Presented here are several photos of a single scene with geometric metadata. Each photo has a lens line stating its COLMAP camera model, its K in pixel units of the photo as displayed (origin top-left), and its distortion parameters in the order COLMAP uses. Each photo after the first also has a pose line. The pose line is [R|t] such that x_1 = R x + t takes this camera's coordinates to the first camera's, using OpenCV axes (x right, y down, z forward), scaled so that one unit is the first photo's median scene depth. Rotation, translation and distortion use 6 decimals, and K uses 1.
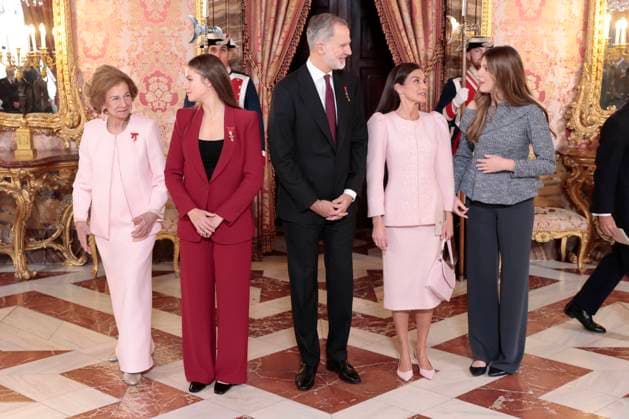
lens RADIAL K [[876.1, 0, 294.1], [0, 876.1, 199.5], [0, 0, 1]] dist [0.079868, 0.000000]
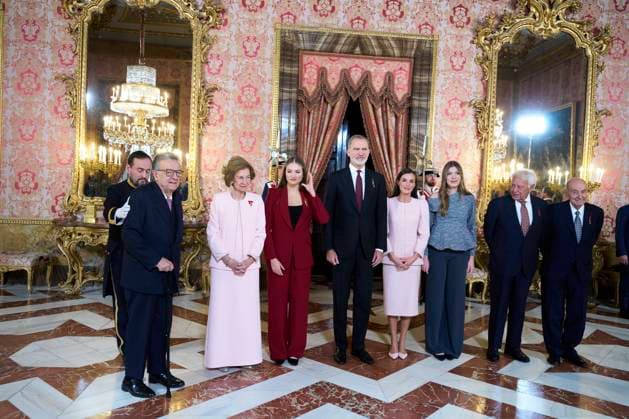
lens RADIAL K [[462.1, 0, 308.8], [0, 462.1, 211.8], [0, 0, 1]] dist [-0.003598, -0.000108]
pose [[0.996298, 0.044426, 0.073599, -0.096128], [-0.034711, 0.991118, -0.128378, 0.031919], [-0.078649, 0.125348, 0.988990, 0.088017]]
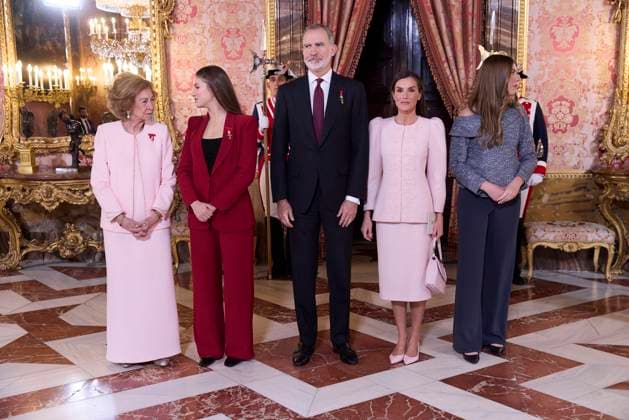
lens RADIAL K [[721.1, 0, 308.8], [0, 721.1, 213.0], [0, 0, 1]] dist [0.062637, 0.000000]
pose [[0.985964, 0.015026, -0.166280, 0.108274], [-0.020326, 0.999337, -0.030214, 0.032410], [0.165715, 0.033170, 0.985616, 0.062158]]
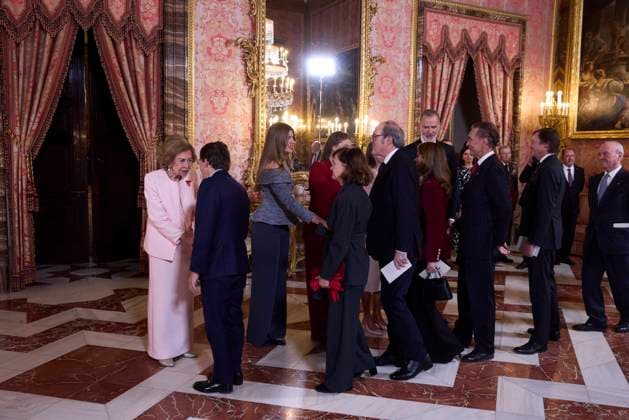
lens RADIAL K [[556.5, 0, 316.2], [0, 556.5, 207.3], [0, 0, 1]] dist [-0.041835, 0.099211]
pose [[0.886184, -0.027039, 0.462545, -0.031135], [0.055146, 0.997355, -0.047351, 0.011334], [-0.460041, 0.067469, 0.885331, 0.090404]]
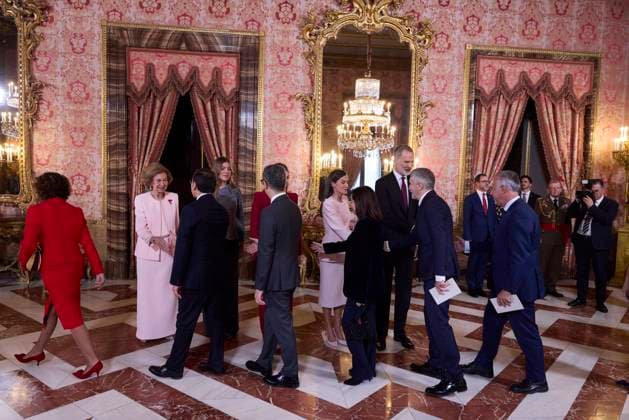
lens RADIAL K [[438.7, 0, 314.6], [0, 438.7, 209.5], [0, 0, 1]] dist [0.005435, -0.008218]
pose [[0.994764, 0.026408, 0.098732, 0.244451], [-0.016029, 0.994398, -0.104479, 0.015658], [-0.100938, 0.102350, 0.989614, 0.061715]]
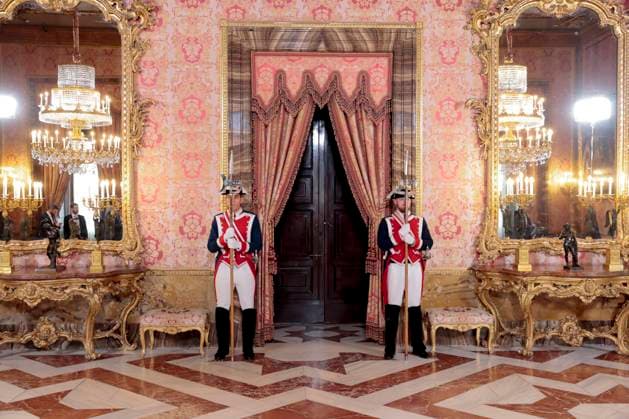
lens RADIAL K [[646.4, 0, 305.9], [0, 646.4, 209.6], [0, 0, 1]] dist [0.020338, 0.000000]
pose [[0.999711, 0.003862, 0.023709, 0.004857], [-0.000179, 0.988161, -0.153417, 0.013449], [-0.024021, 0.153369, 0.987877, -0.047549]]
